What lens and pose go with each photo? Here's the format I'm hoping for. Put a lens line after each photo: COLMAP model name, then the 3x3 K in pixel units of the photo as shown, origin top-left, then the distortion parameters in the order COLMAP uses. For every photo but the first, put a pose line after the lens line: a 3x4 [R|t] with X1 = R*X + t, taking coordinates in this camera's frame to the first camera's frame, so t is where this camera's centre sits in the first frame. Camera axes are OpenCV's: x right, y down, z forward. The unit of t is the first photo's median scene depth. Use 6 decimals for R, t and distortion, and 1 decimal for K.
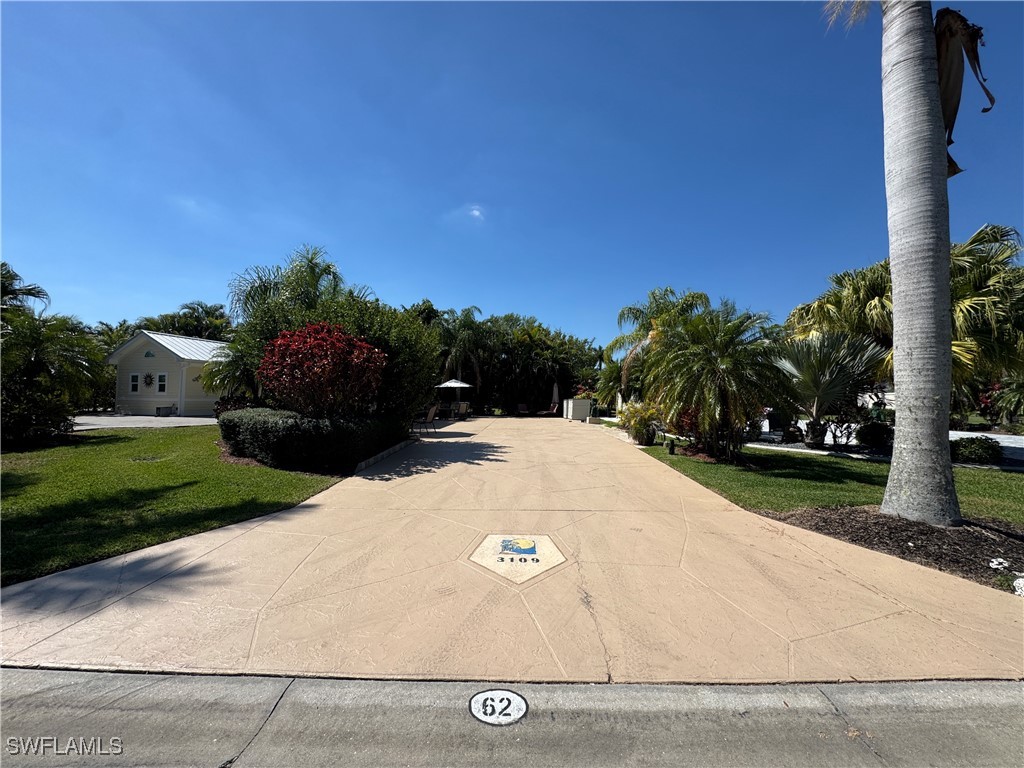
lens RADIAL K [[406.7, 0, 510.9], [0, 406.7, 387.0], [0, 0, 1]] dist [-0.000930, 0.000277]
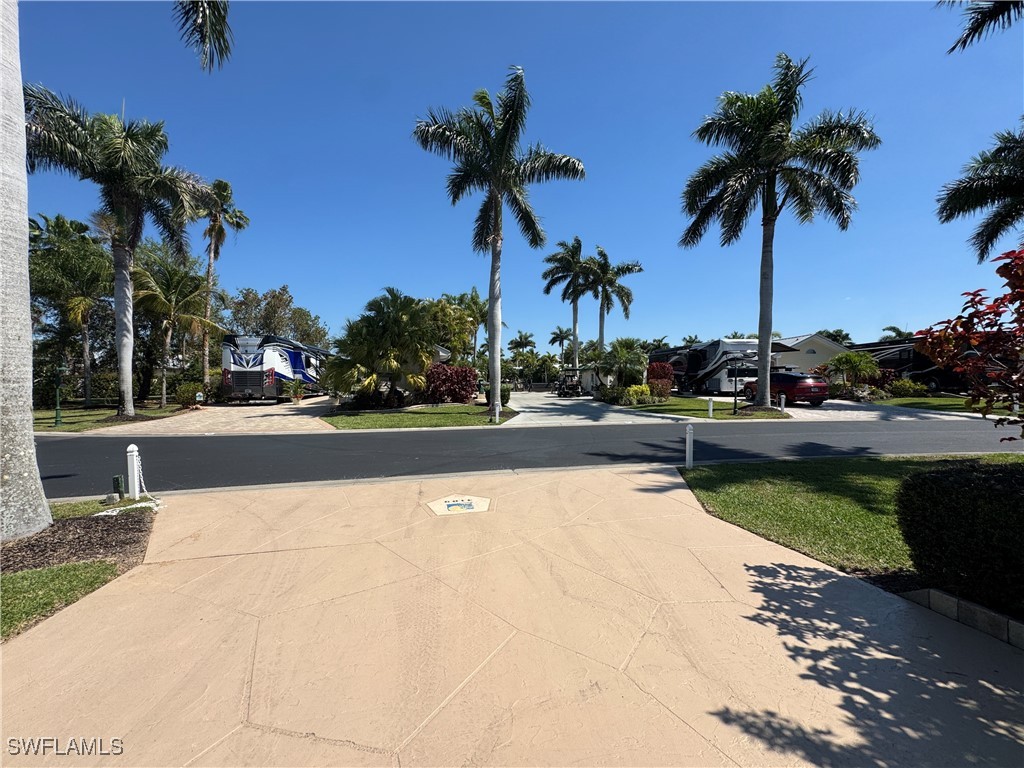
lens RADIAL K [[406.7, 0, 511.6], [0, 406.7, 389.5], [0, 0, 1]] dist [-0.000930, 0.000277]
pose [[-0.973610, -0.001898, -0.228212, 0.170838], [0.000004, 0.999965, -0.008335, 0.020636], [0.228220, -0.008116, -0.973576, 2.503908]]
